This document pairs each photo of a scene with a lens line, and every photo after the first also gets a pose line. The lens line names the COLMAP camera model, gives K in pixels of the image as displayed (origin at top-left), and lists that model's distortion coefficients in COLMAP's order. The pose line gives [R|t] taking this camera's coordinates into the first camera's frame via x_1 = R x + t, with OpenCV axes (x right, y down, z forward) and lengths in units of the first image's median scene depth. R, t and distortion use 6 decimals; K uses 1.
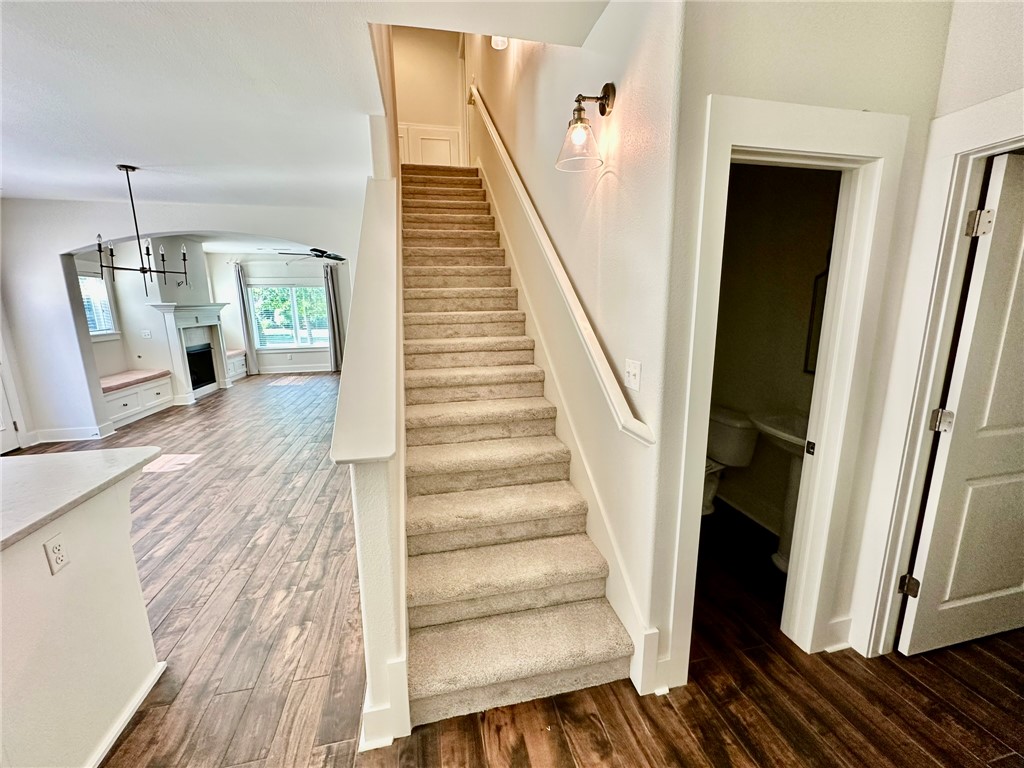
lens RADIAL K [[407.8, 0, 511.8], [0, 407.8, 382.6], [0, 0, 1]] dist [-0.003399, 0.000357]
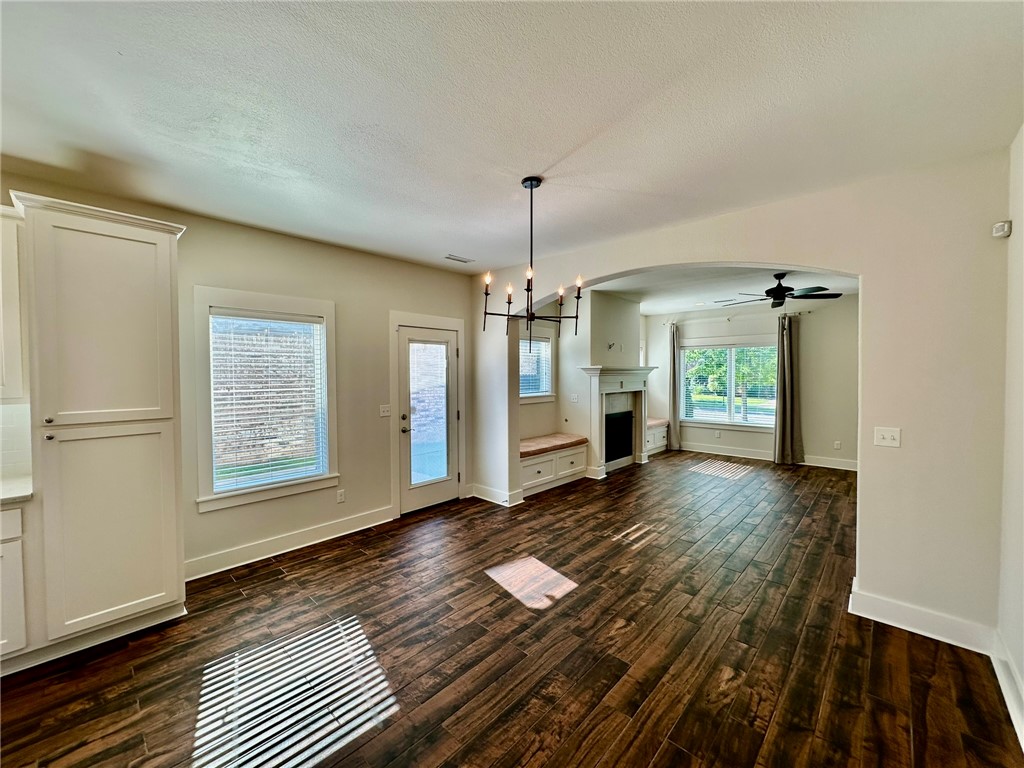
lens RADIAL K [[407.8, 0, 511.8], [0, 407.8, 382.6], [0, 0, 1]] dist [-0.003399, 0.000357]
pose [[0.562768, 0.030099, -0.826067, -0.228229], [-0.161959, 0.983982, -0.074483, -0.071697], [0.810593, 0.175706, 0.558628, 0.409964]]
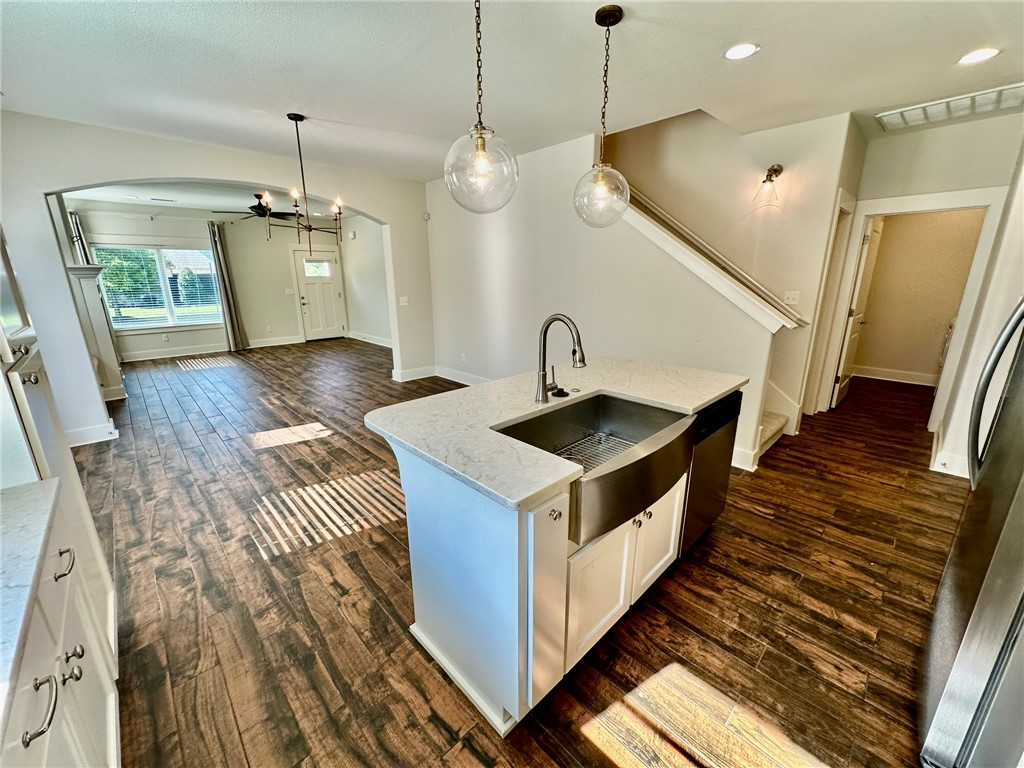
lens RADIAL K [[407.8, 0, 511.8], [0, 407.8, 382.6], [0, 0, 1]] dist [-0.003399, 0.000357]
pose [[0.855066, -0.126090, 0.502955, -0.707621], [0.094292, 0.991622, 0.088293, 0.032589], [-0.509874, -0.028072, 0.859791, -0.059267]]
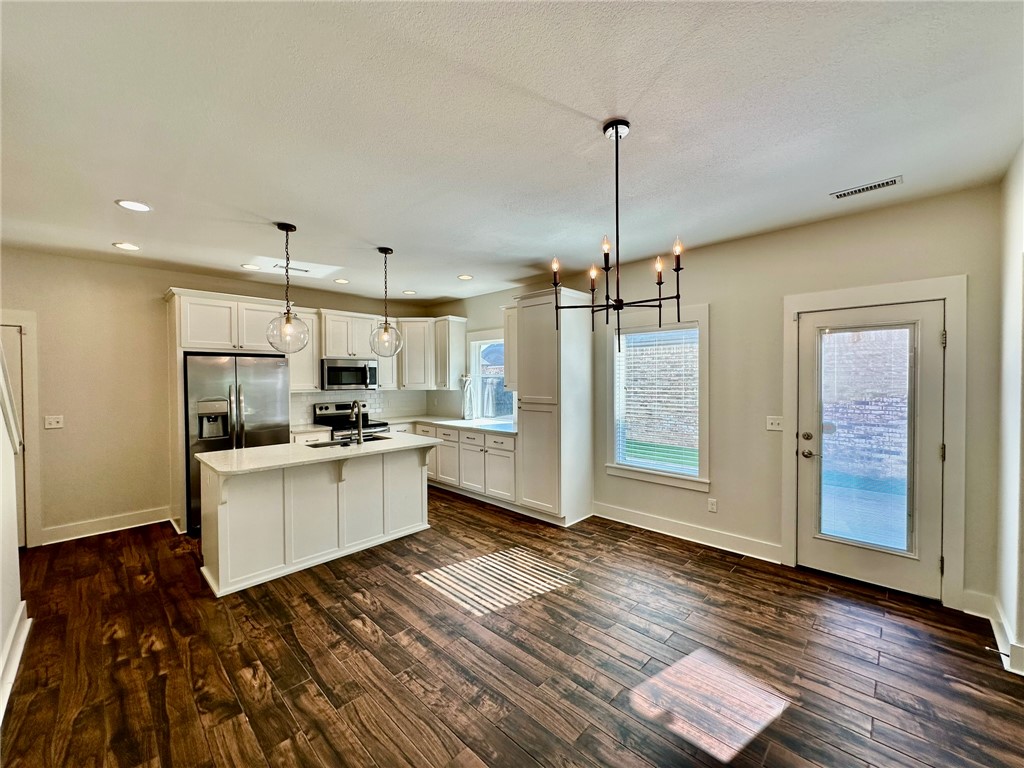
lens RADIAL K [[407.8, 0, 511.8], [0, 407.8, 382.6], [0, 0, 1]] dist [-0.003399, 0.000357]
pose [[-0.835285, 0.024285, -0.549281, -0.334243], [-0.089269, 0.979779, 0.179067, -0.179070], [0.542522, 0.198606, -0.816226, 0.959873]]
